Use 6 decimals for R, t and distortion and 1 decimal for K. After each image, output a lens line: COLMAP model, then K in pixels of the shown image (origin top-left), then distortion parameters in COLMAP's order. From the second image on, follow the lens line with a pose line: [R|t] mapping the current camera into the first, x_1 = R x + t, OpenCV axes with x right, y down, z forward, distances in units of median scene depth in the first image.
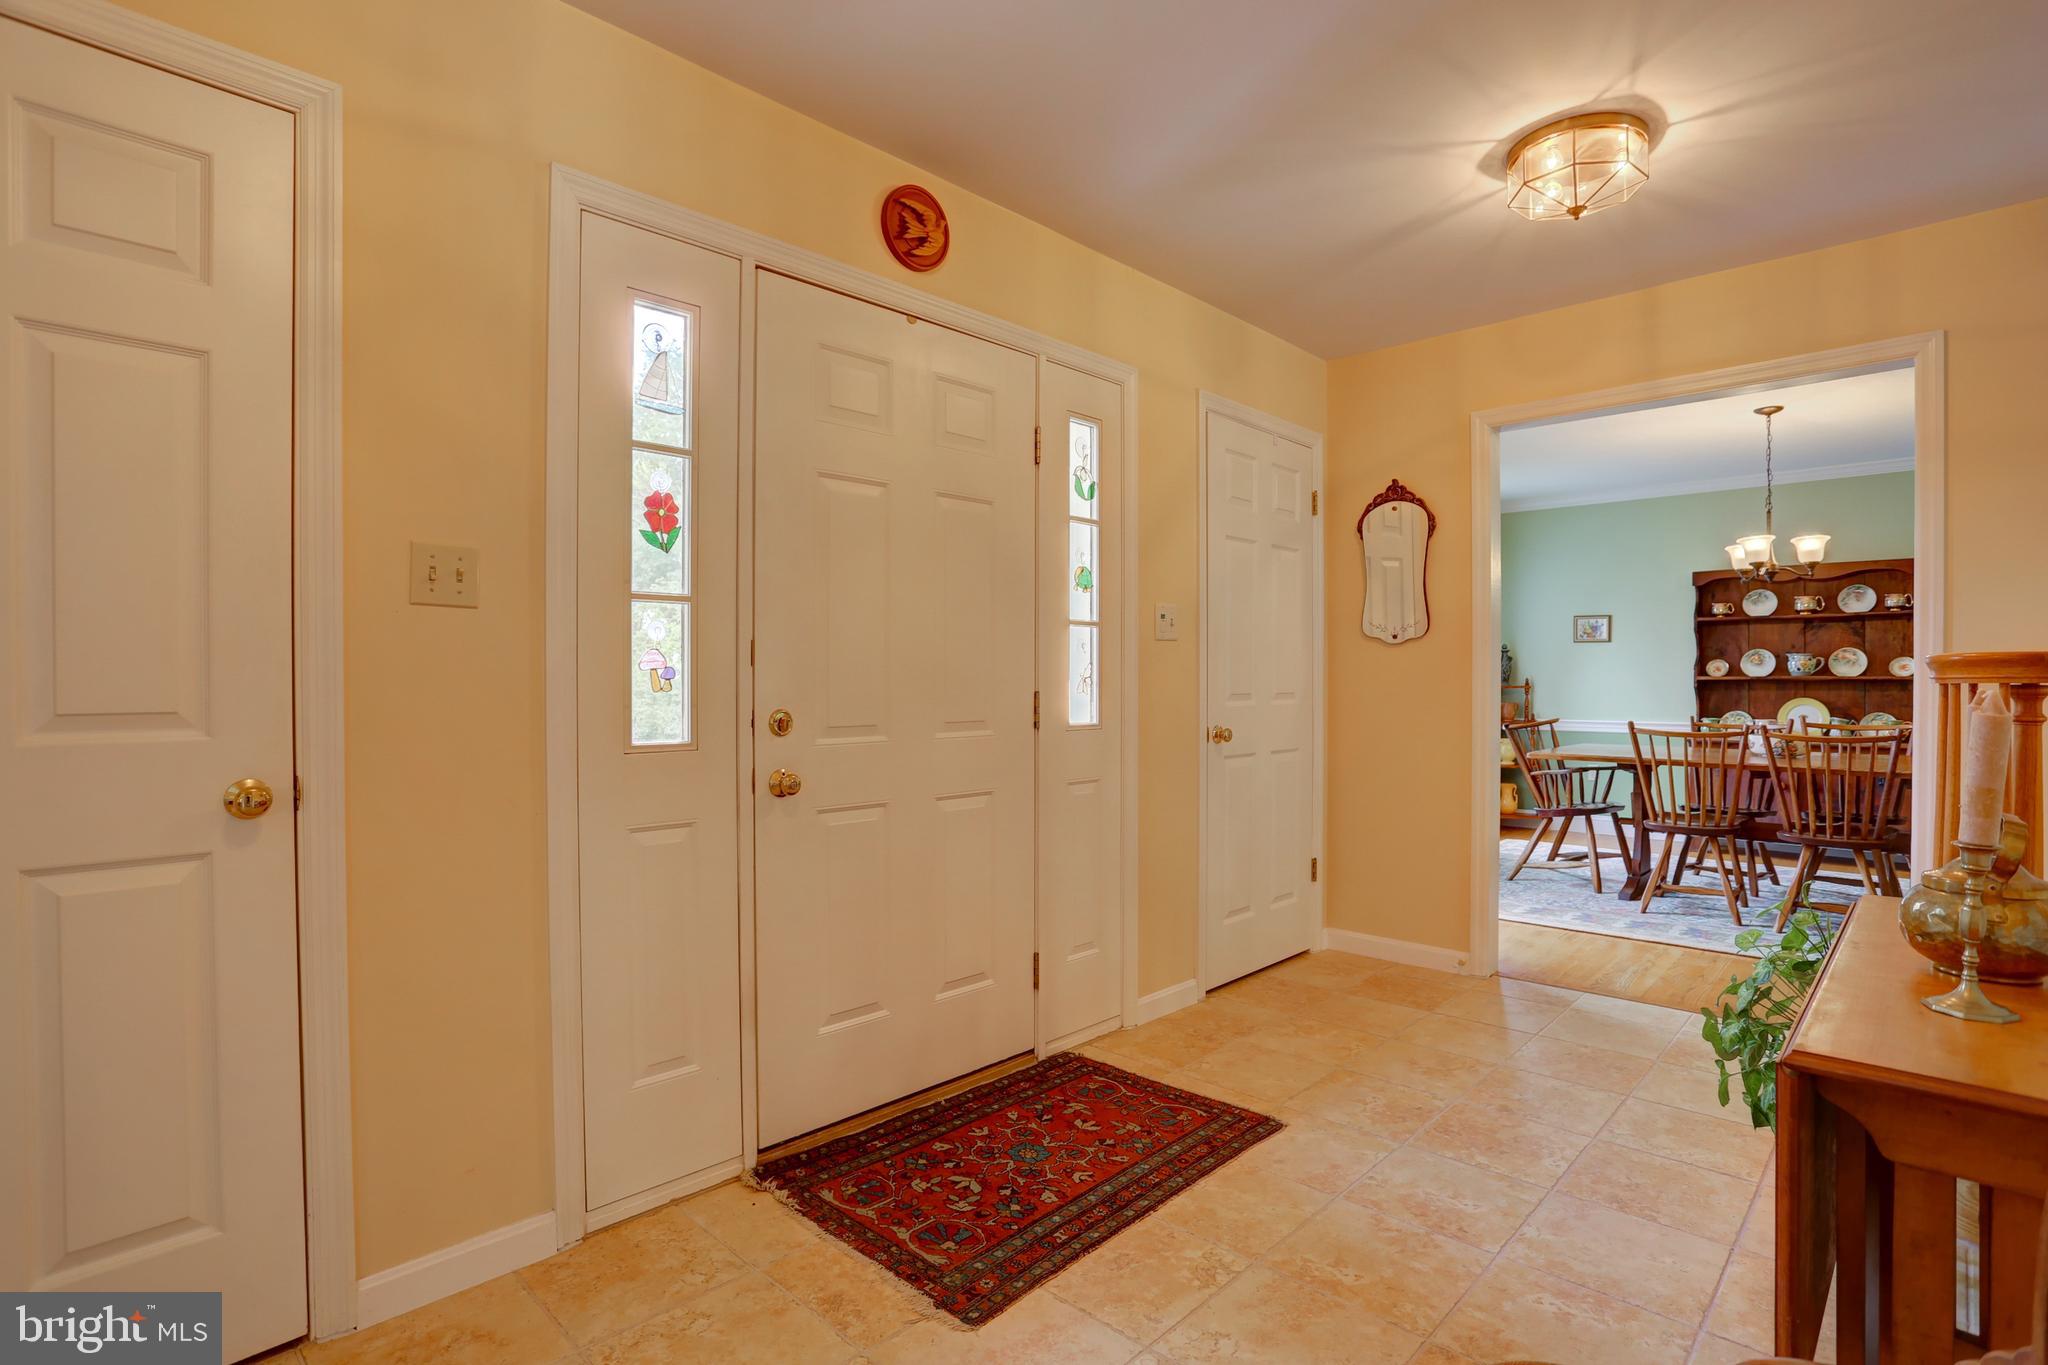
lens RADIAL K [[1022.5, 0, 1030.6], [0, 1022.5, 683.1], [0, 0, 1]] dist [-0.091794, 0.053633]
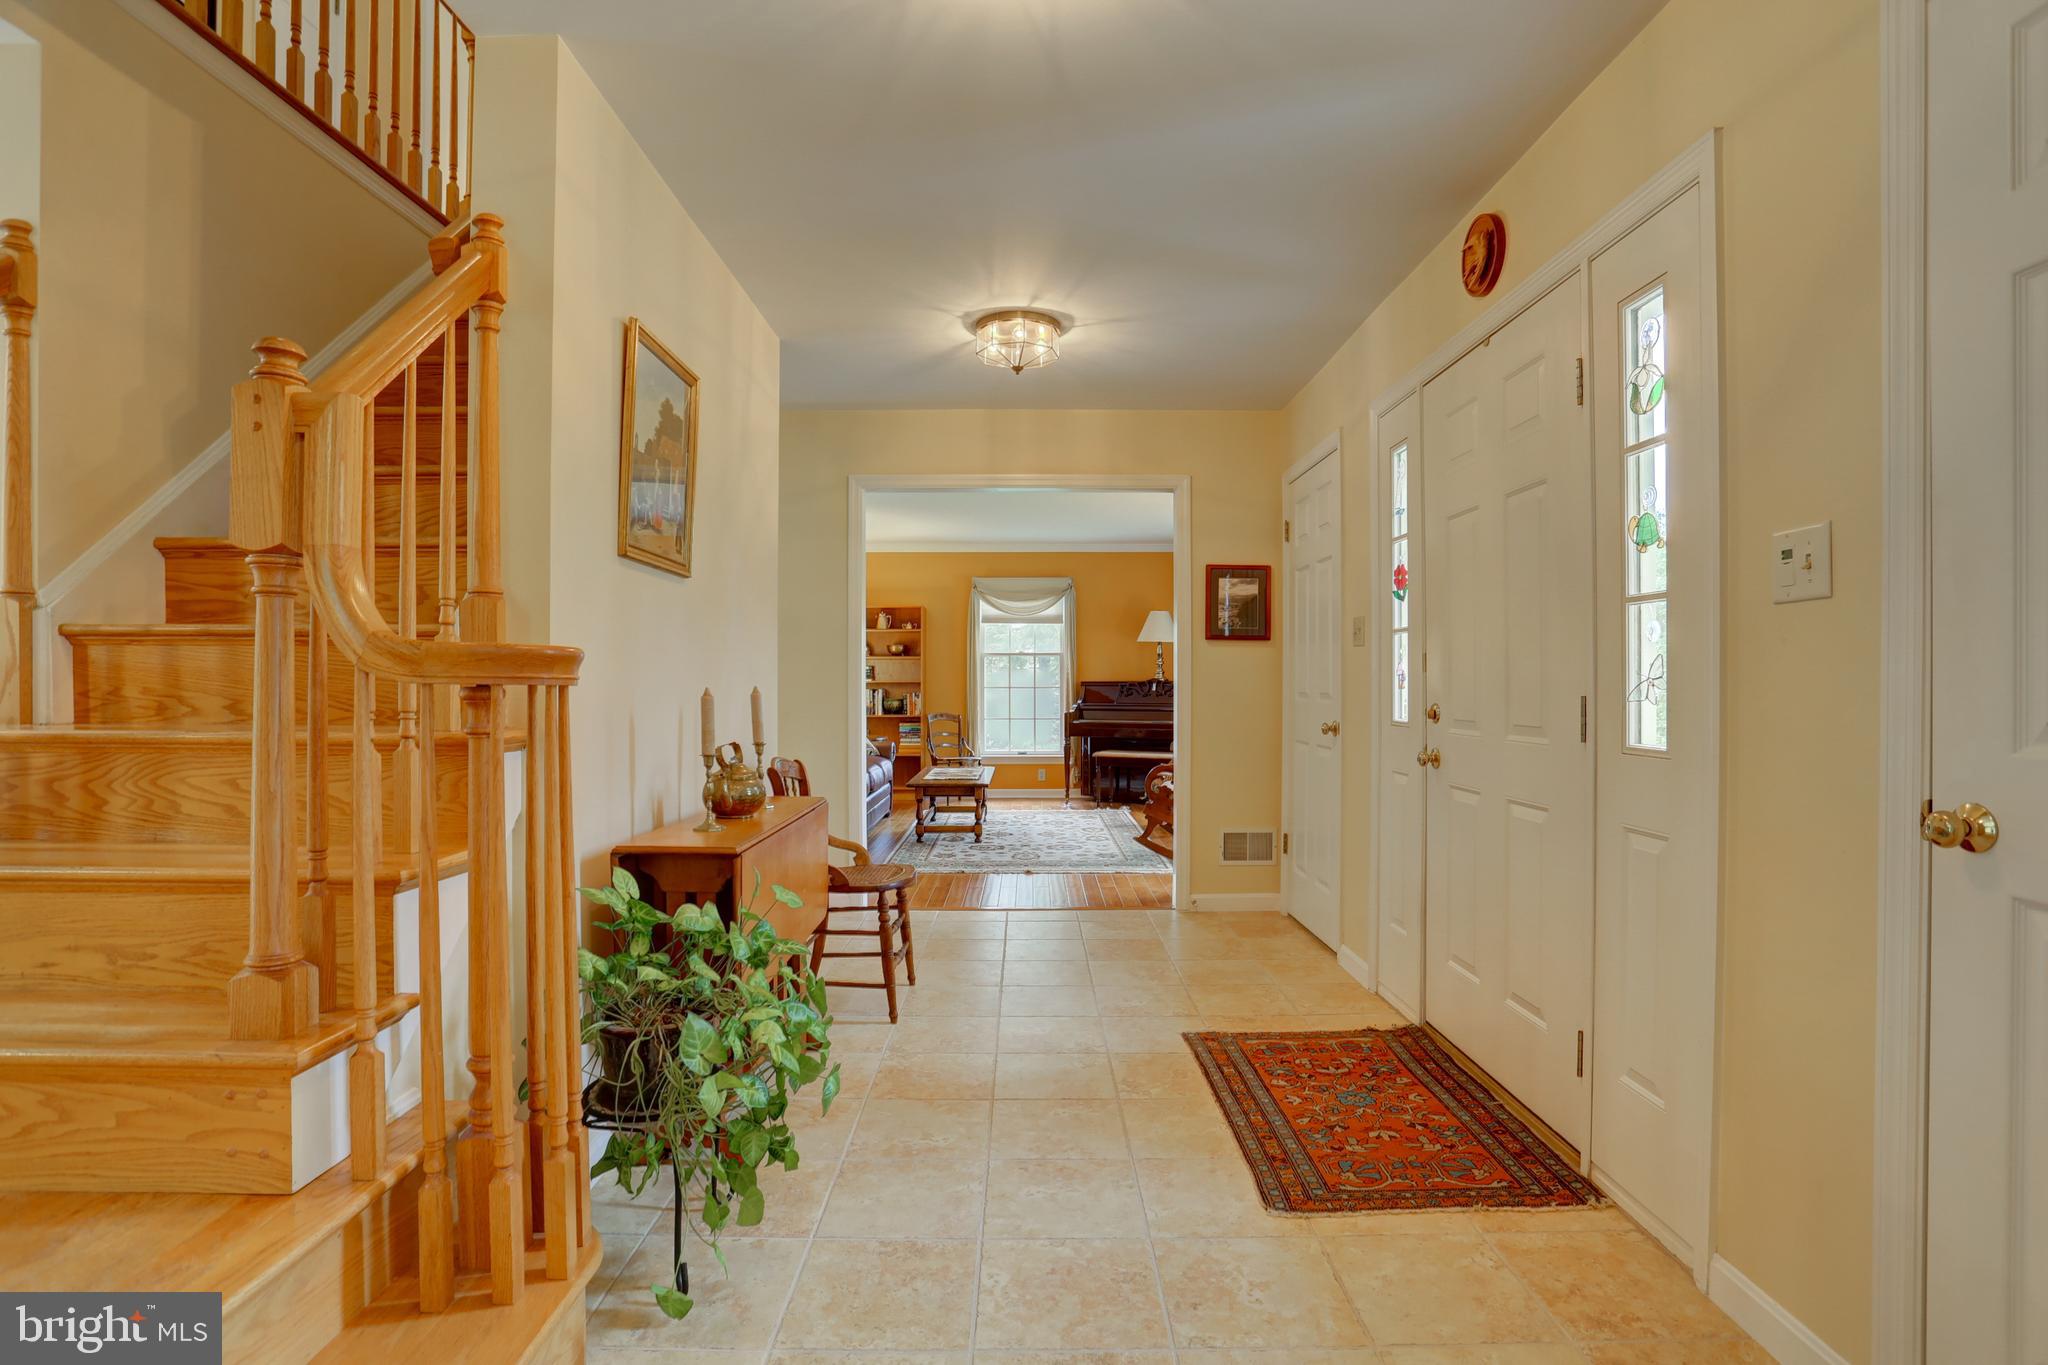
lens RADIAL K [[1003.2, 0, 1027.4], [0, 1003.2, 688.0], [0, 0, 1]] dist [-0.084340, 0.043279]
pose [[-0.725588, 0.003399, -0.688121, 0.961478], [-0.003911, 0.999951, 0.009063, -0.004045], [0.688119, 0.009267, -0.725539, 1.446444]]
